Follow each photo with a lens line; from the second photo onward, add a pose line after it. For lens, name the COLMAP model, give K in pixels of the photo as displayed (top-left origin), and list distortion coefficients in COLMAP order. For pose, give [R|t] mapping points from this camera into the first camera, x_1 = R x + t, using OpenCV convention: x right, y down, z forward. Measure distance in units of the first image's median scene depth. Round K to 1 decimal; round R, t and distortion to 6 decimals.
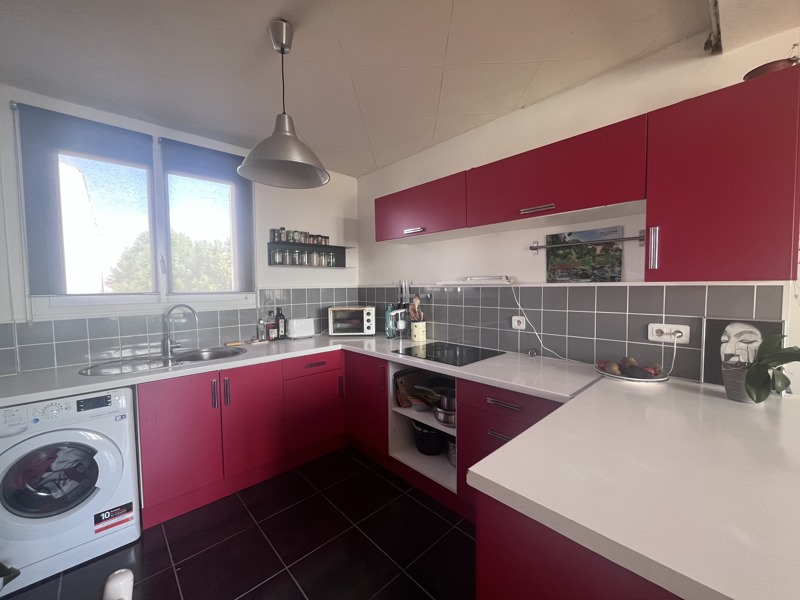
lens RADIAL K [[324.2, 0, 399.2], [0, 324.2, 300.5], [0, 0, 1]] dist [-0.001110, 0.000183]
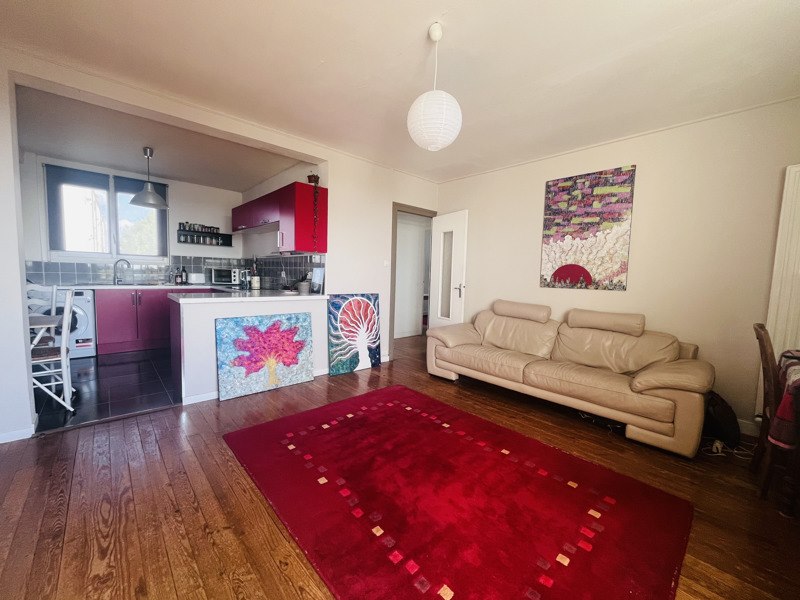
lens RADIAL K [[324.2, 0, 401.0], [0, 324.2, 300.6], [0, 0, 1]] dist [-0.001110, 0.000183]
pose [[0.998990, 0.044843, -0.002944, 0.861356], [-0.044721, 0.998450, 0.033121, 0.099005], [0.004424, -0.032956, 0.999447, -0.815397]]
